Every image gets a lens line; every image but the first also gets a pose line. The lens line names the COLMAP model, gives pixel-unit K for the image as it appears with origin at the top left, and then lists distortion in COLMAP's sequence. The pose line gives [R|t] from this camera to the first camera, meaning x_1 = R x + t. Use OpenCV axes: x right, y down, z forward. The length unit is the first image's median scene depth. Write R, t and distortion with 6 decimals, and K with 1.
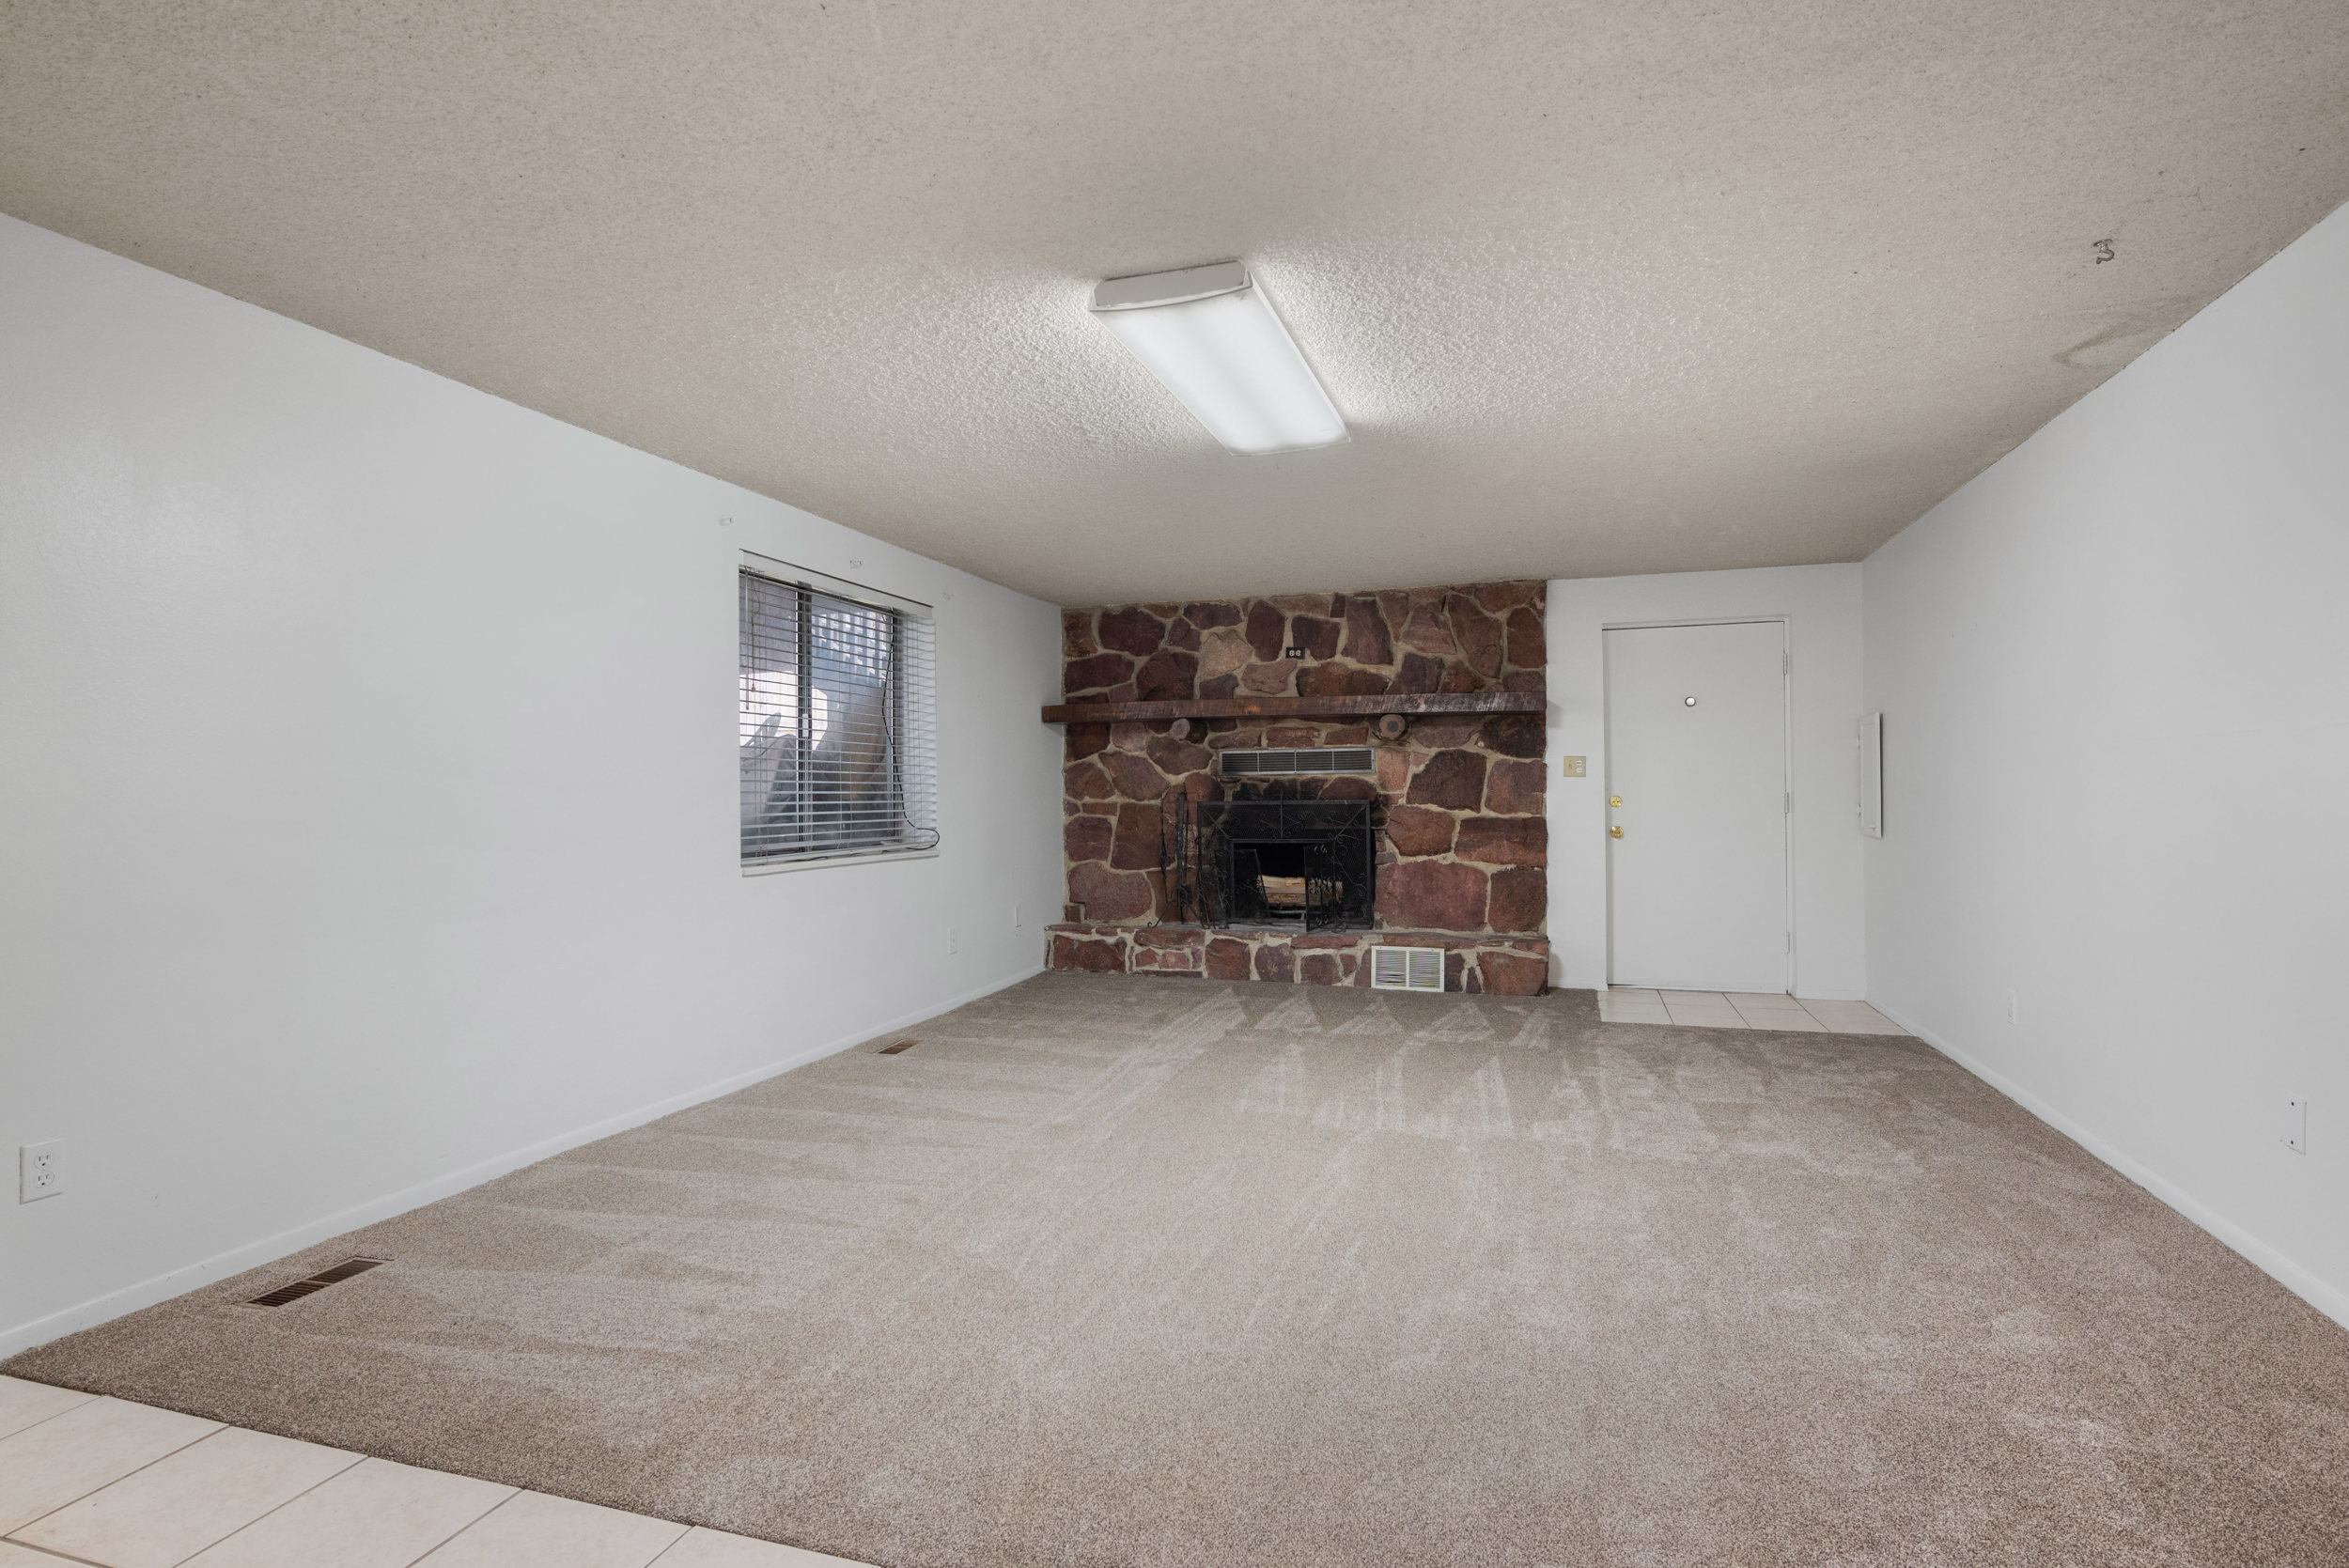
lens RADIAL K [[1198.9, 0, 1167.5], [0, 1198.9, 783.4], [0, 0, 1]] dist [-0.004564, 0.000122]
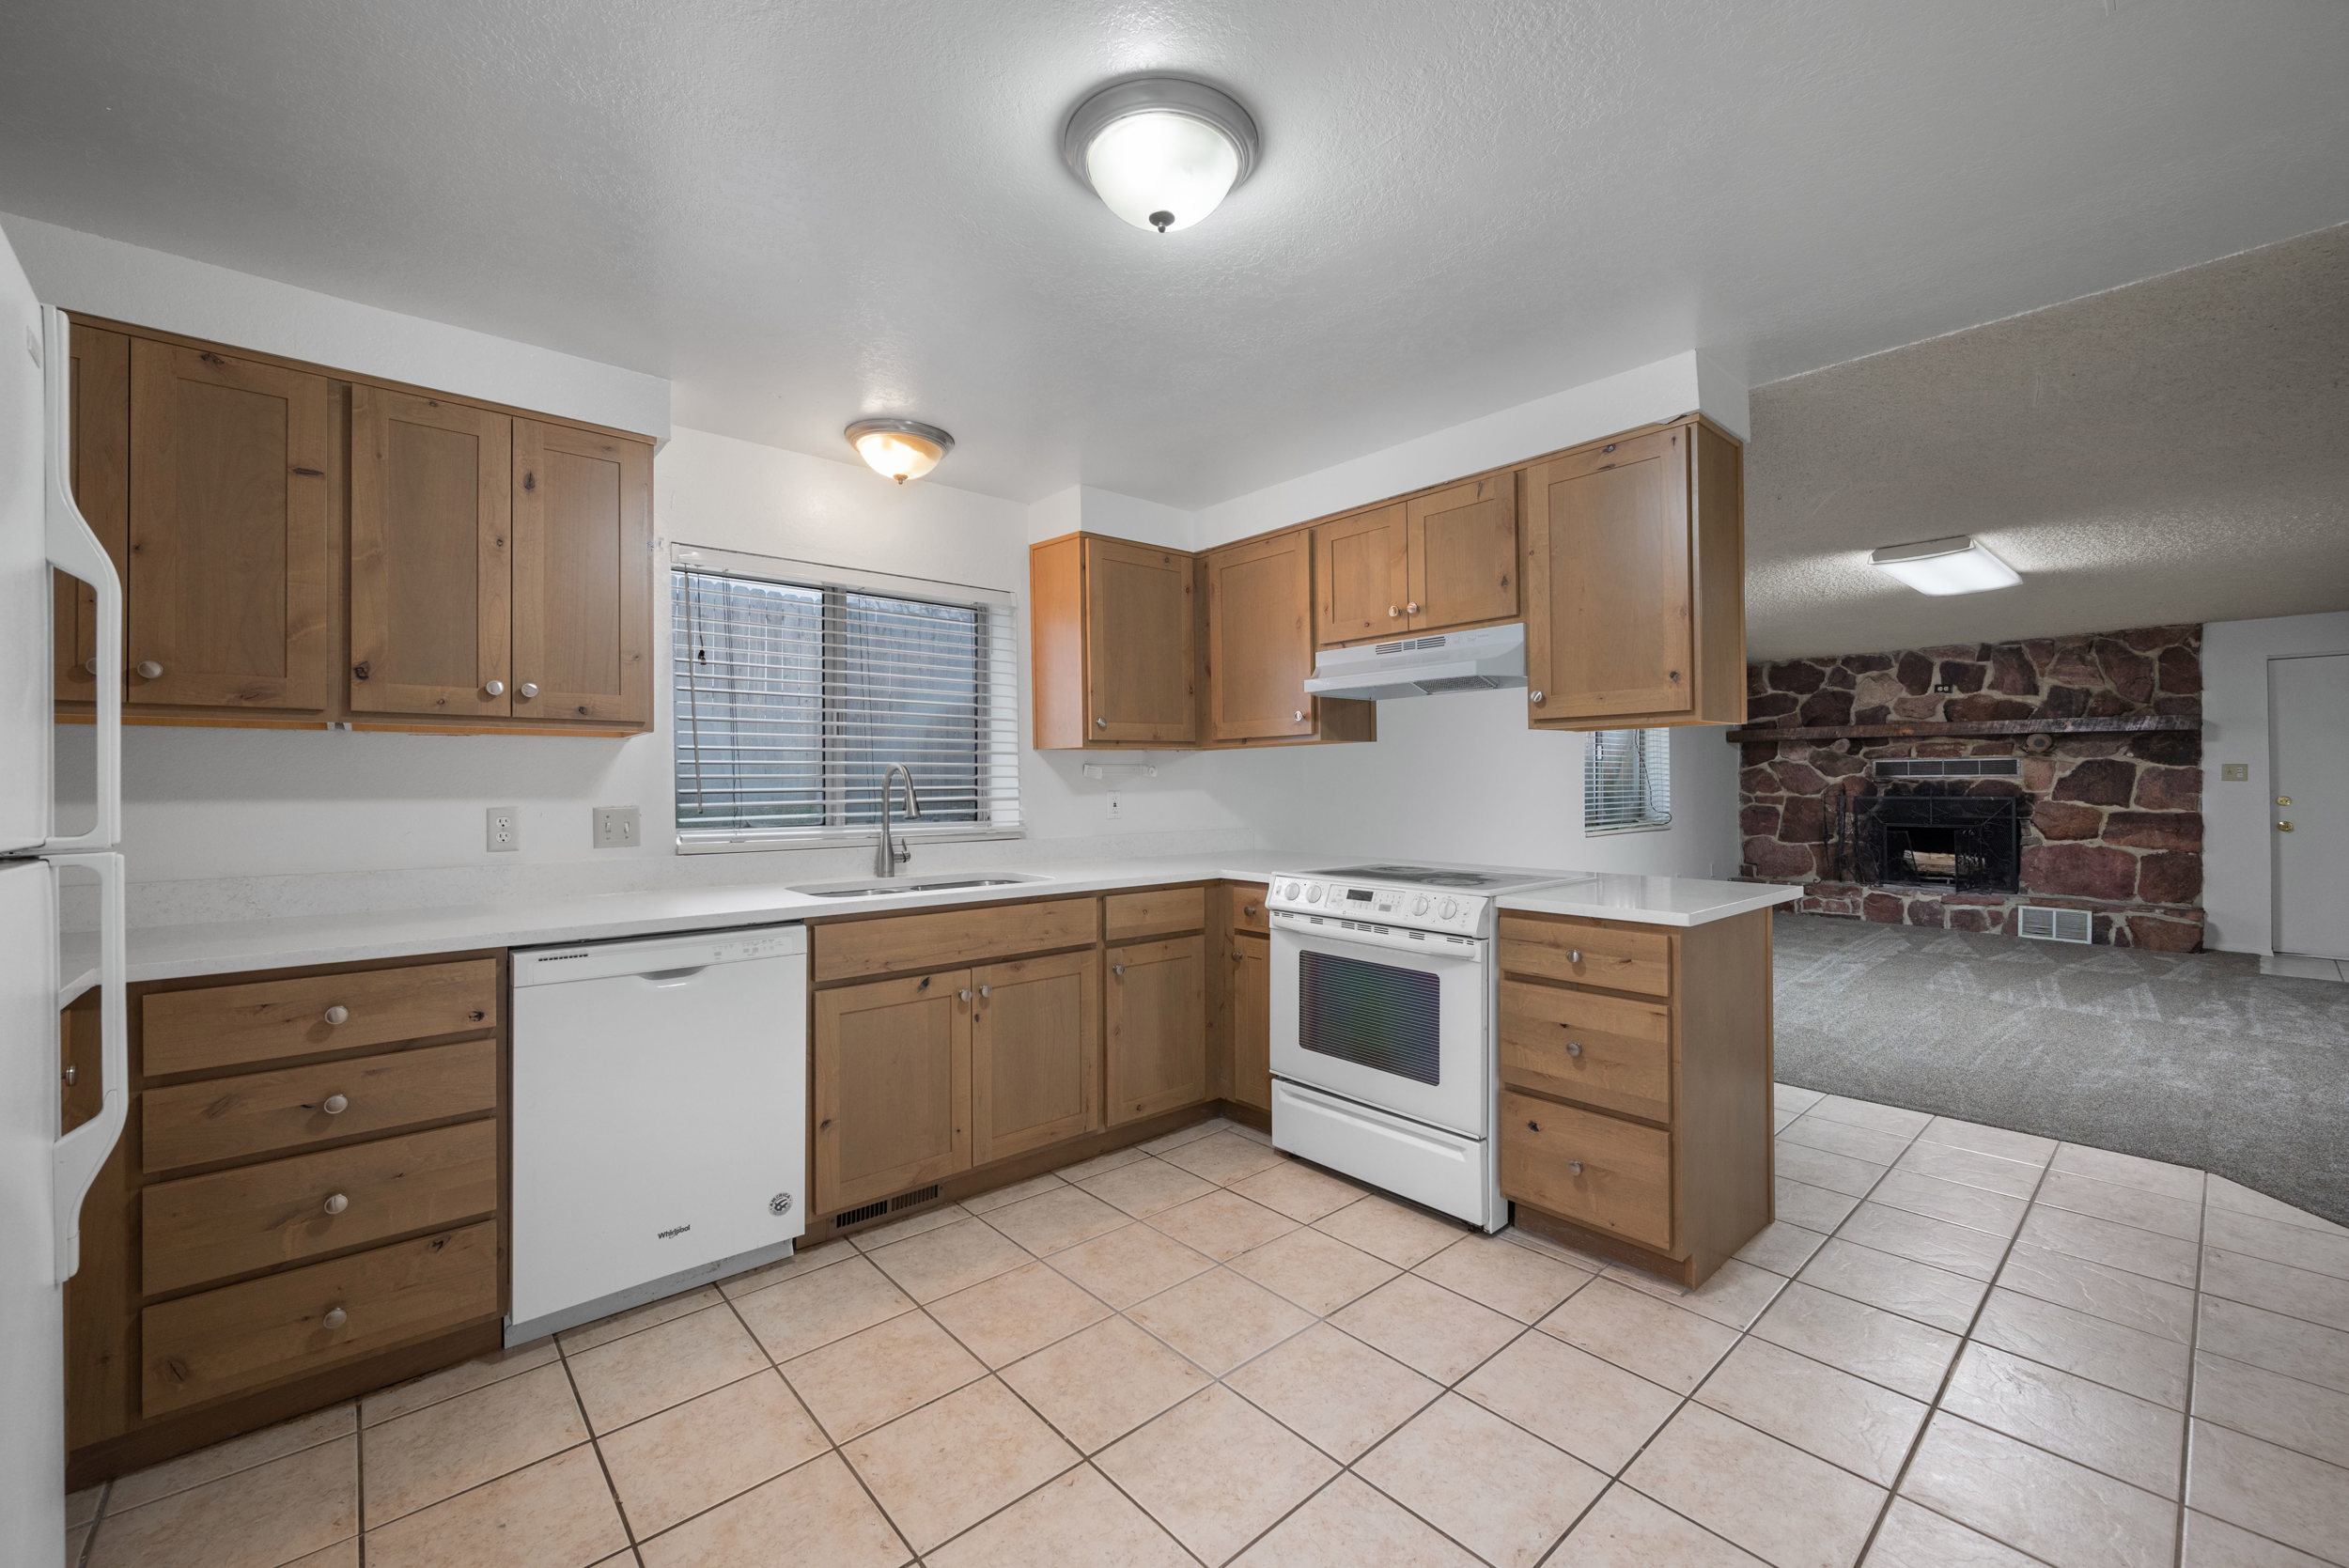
lens RADIAL K [[945.3, 0, 1170.8], [0, 945.3, 773.4], [0, 0, 1]] dist [-0.000638, 0.000027]
pose [[0.860359, -0.000275, -0.509689, -0.104825], [0.002719, 0.999988, 0.004050, -0.019380], [0.509681, -0.004870, 0.860349, -0.387404]]
